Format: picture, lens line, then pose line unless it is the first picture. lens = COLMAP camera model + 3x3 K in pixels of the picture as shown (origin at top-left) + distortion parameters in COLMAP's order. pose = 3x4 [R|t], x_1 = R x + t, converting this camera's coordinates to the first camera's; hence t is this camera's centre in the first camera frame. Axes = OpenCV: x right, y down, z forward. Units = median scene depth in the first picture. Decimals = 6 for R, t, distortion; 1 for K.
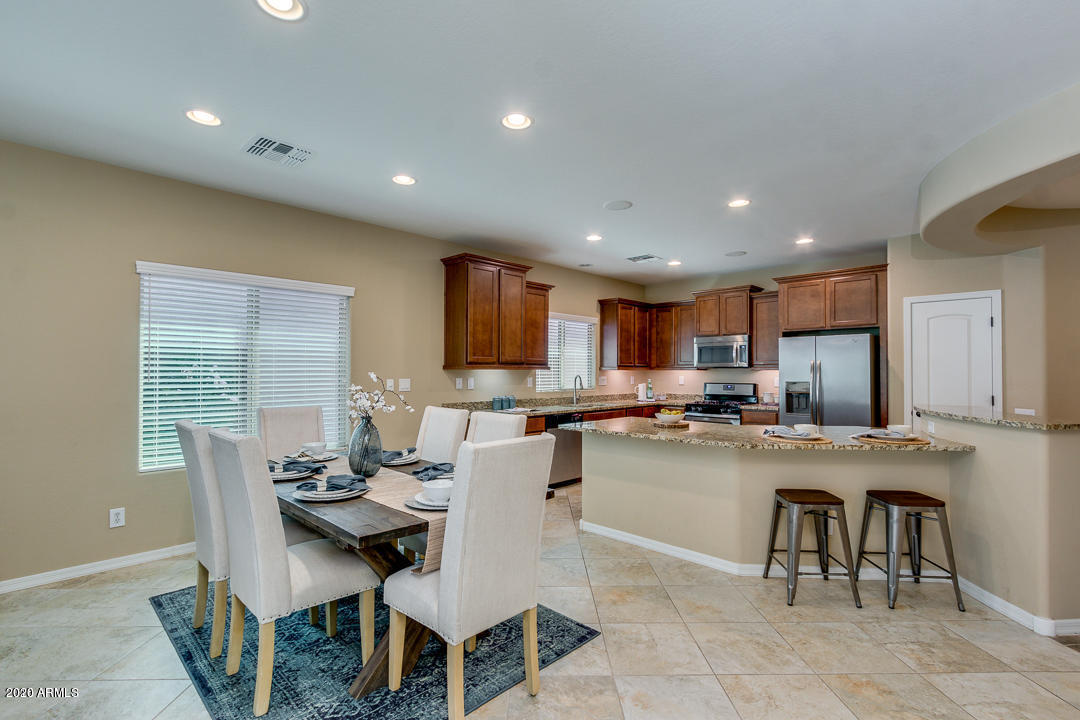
lens RADIAL K [[497.2, 0, 539.4], [0, 497.2, 366.2], [0, 0, 1]] dist [0.000080, -0.000067]
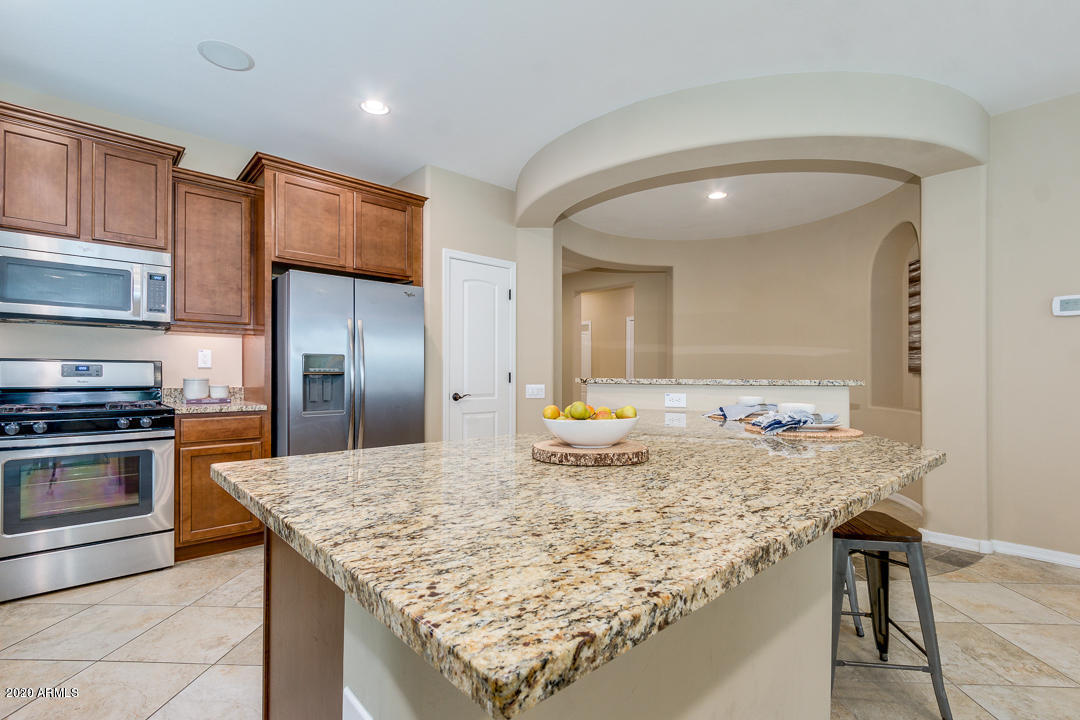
lens RADIAL K [[501.9, 0, 539.9], [0, 501.9, 370.8], [0, 0, 1]] dist [0.001773, 0.000088]
pose [[0.046003, 0.009635, 0.998895, -0.032159], [-0.012711, 0.999878, -0.009059, 0.049225], [-0.998860, -0.012280, 0.046120, 0.688240]]
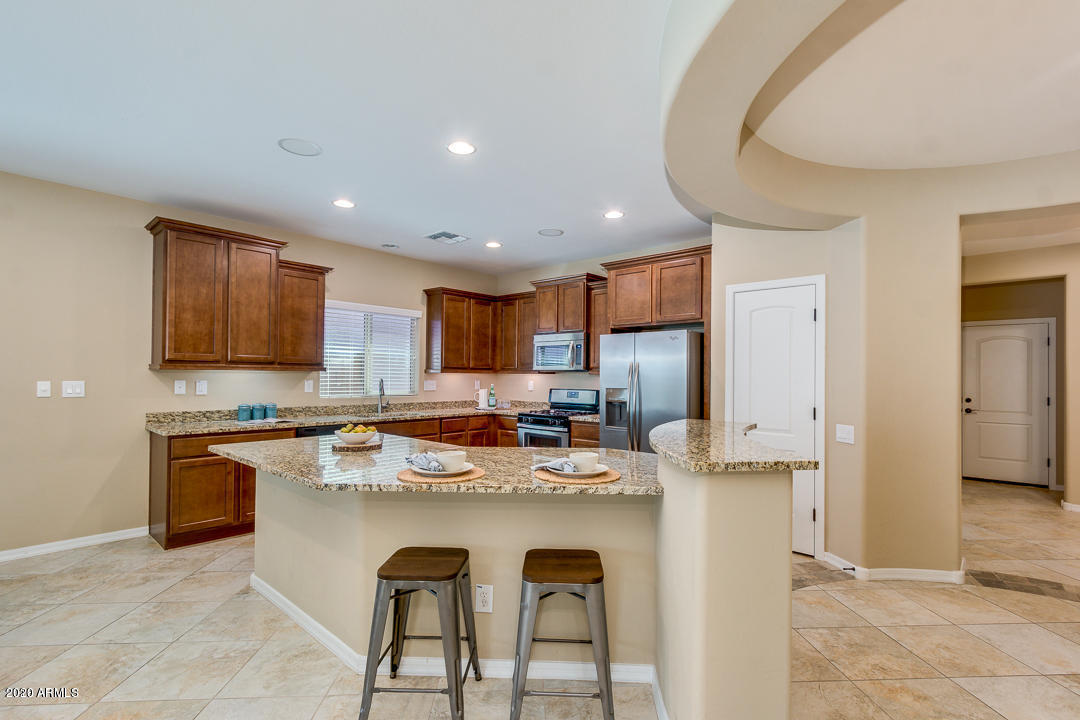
lens RADIAL K [[501.9, 0, 539.9], [0, 501.9, 370.8], [0, 0, 1]] dist [0.001773, 0.000088]
pose [[0.999043, 0.008466, 0.042921, 0.334639], [-0.008521, 0.999963, 0.001097, 0.002215], [-0.042910, -0.001461, 0.999078, 0.165188]]
